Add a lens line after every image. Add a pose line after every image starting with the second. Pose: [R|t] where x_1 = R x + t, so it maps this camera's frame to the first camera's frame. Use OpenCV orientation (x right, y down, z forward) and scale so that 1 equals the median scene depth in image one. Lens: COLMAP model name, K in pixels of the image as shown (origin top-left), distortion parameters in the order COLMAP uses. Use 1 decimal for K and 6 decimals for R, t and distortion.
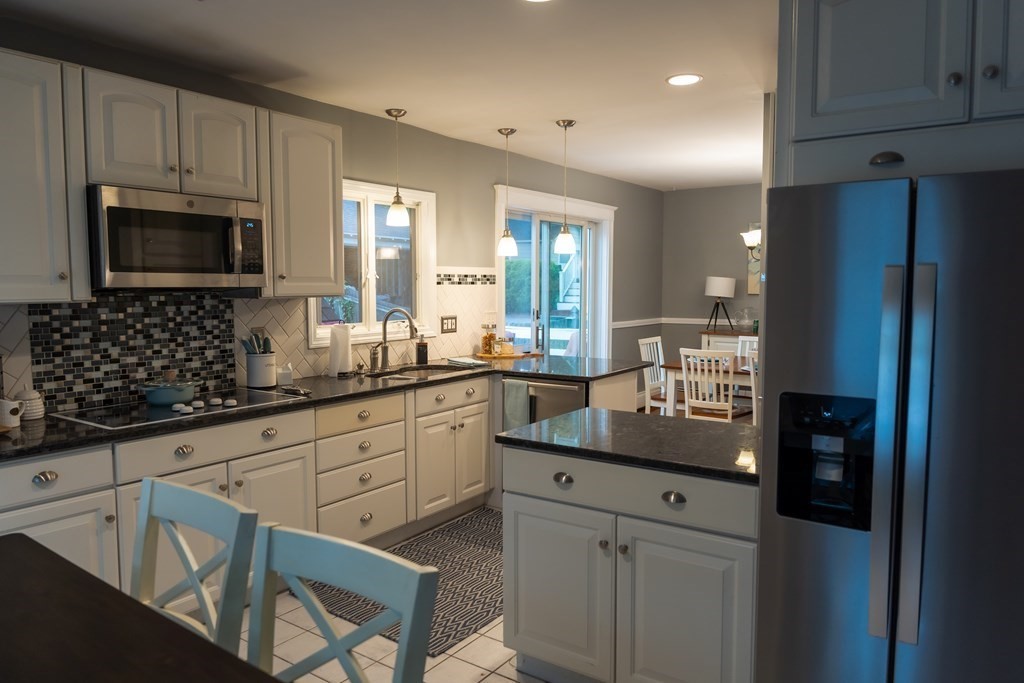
lens RADIAL K [[697.2, 0, 519.6], [0, 697.2, 340.9], [0, 0, 1]] dist [-0.004333, -0.007289]
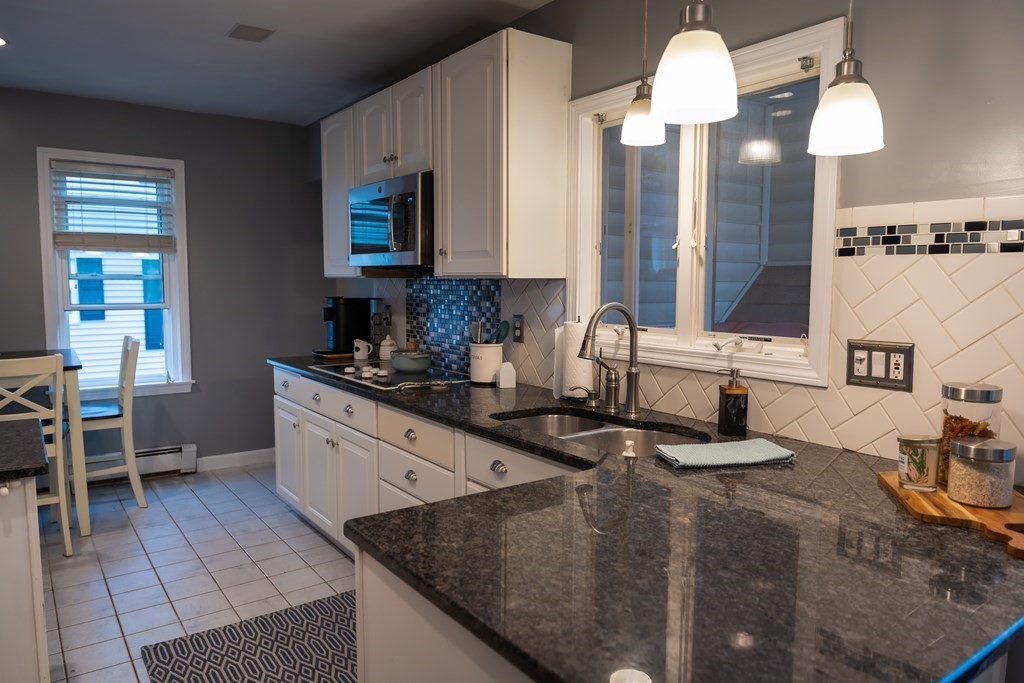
lens RADIAL K [[697.2, 0, 520.2], [0, 697.2, 344.6], [0, 0, 1]] dist [-0.004333, -0.007289]
pose [[-0.337309, 0.083757, -0.937661, 0.358359], [-0.084587, 0.989309, 0.118799, -0.072974], [0.937586, 0.119386, -0.326618, 1.120257]]
